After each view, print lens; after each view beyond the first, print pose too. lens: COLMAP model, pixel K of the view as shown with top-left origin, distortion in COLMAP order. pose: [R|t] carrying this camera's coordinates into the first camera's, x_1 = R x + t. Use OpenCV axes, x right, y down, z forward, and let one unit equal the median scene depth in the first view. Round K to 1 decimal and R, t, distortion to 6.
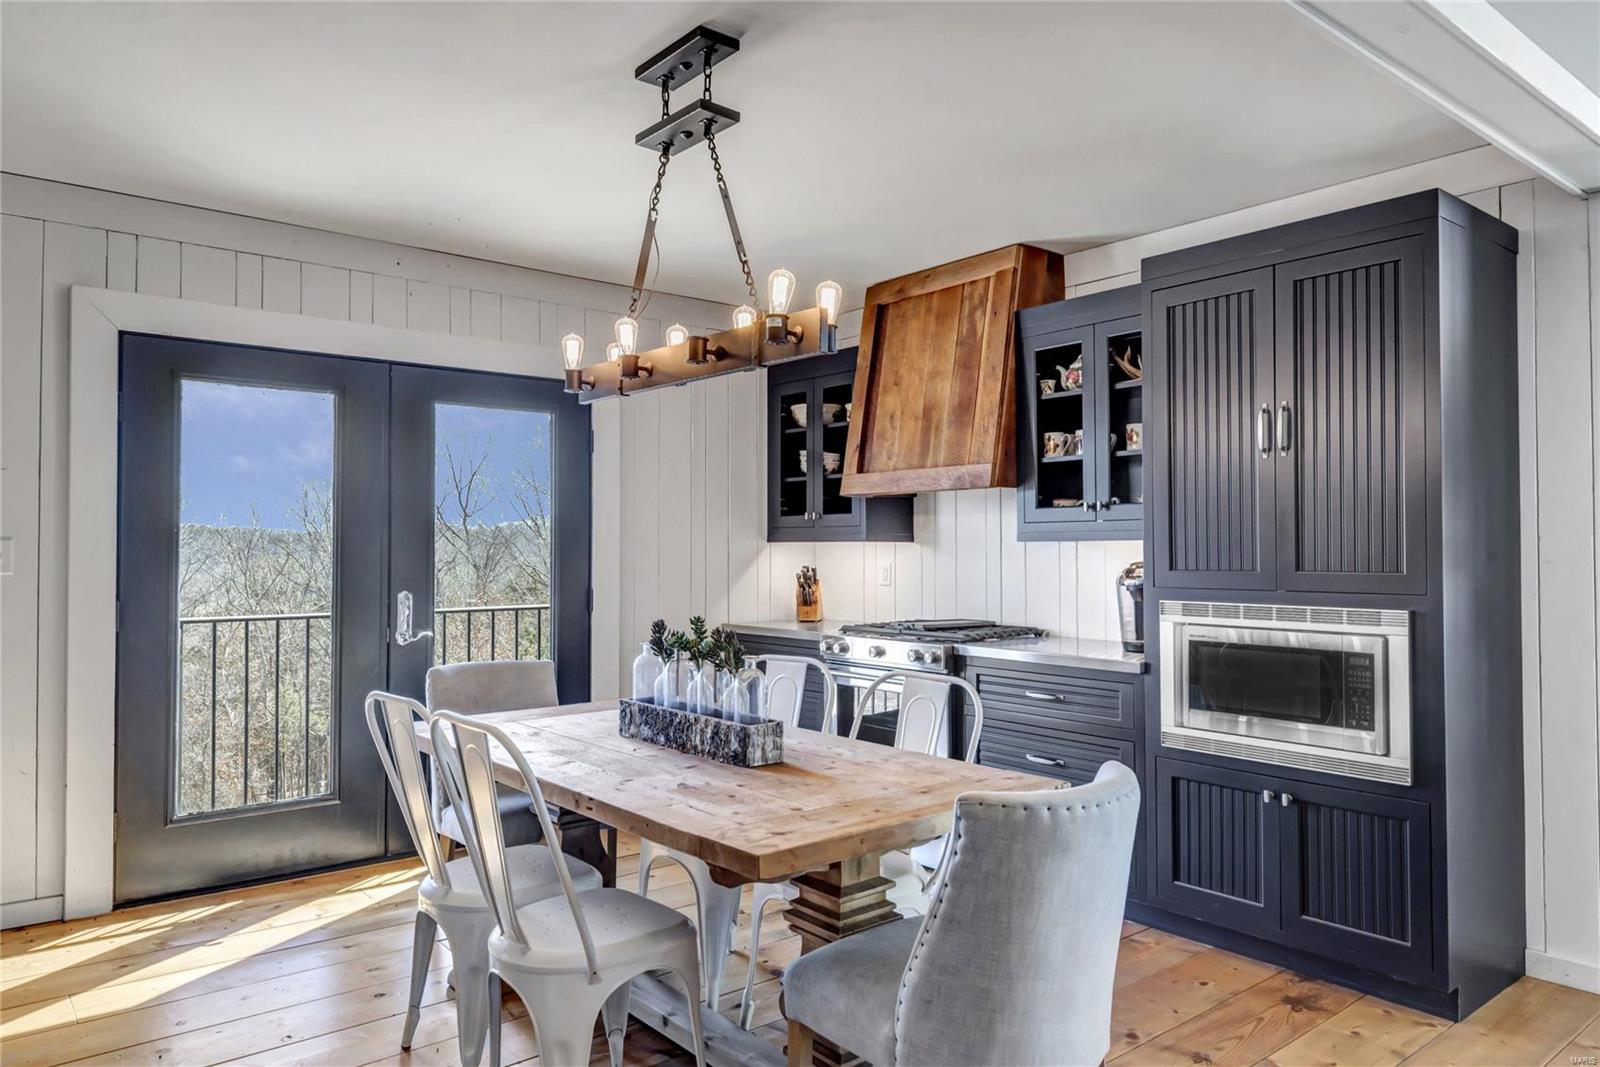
lens RADIAL K [[1062.5, 0, 800.1], [0, 1062.5, 537.4], [0, 0, 1]] dist [-0.003807, -0.001123]
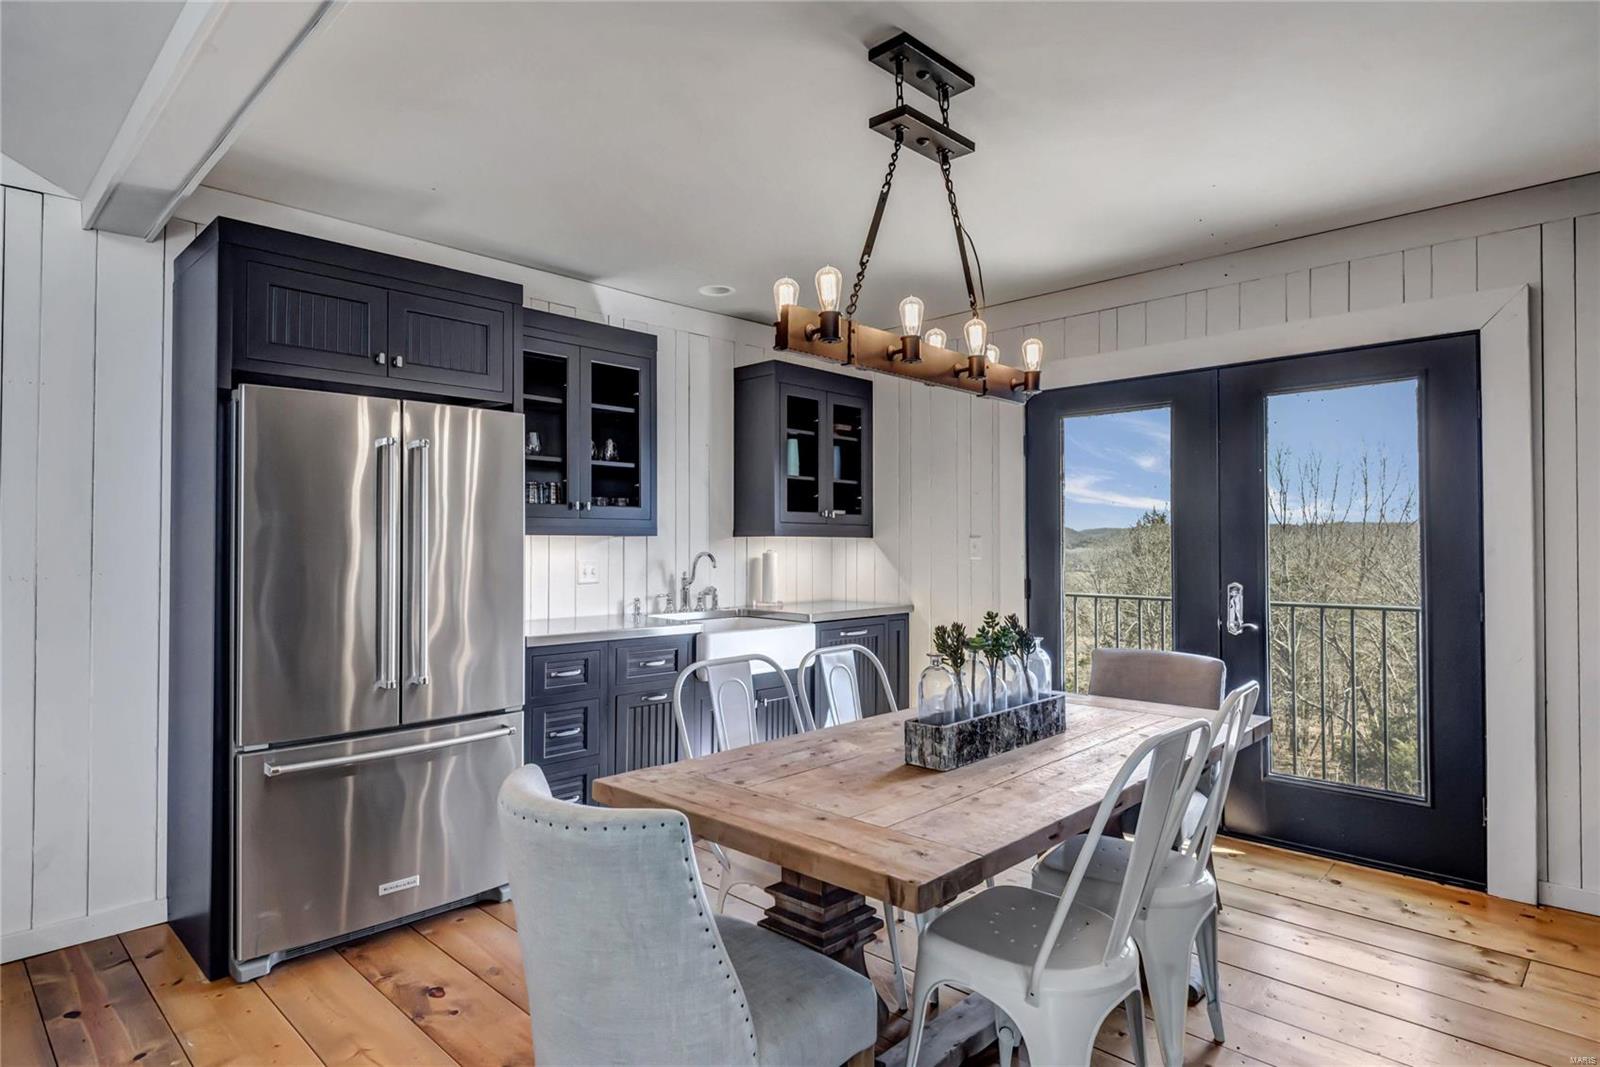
lens RADIAL K [[877.0, 0, 793.7], [0, 877.0, 536.5], [0, 0, 1]] dist [0.002012, 0.000232]
pose [[0.116300, -0.009927, -0.993164, 0.458589], [0.015306, 0.999849, -0.008201, 0.005675], [0.993096, -0.014248, 0.116435, 0.485312]]
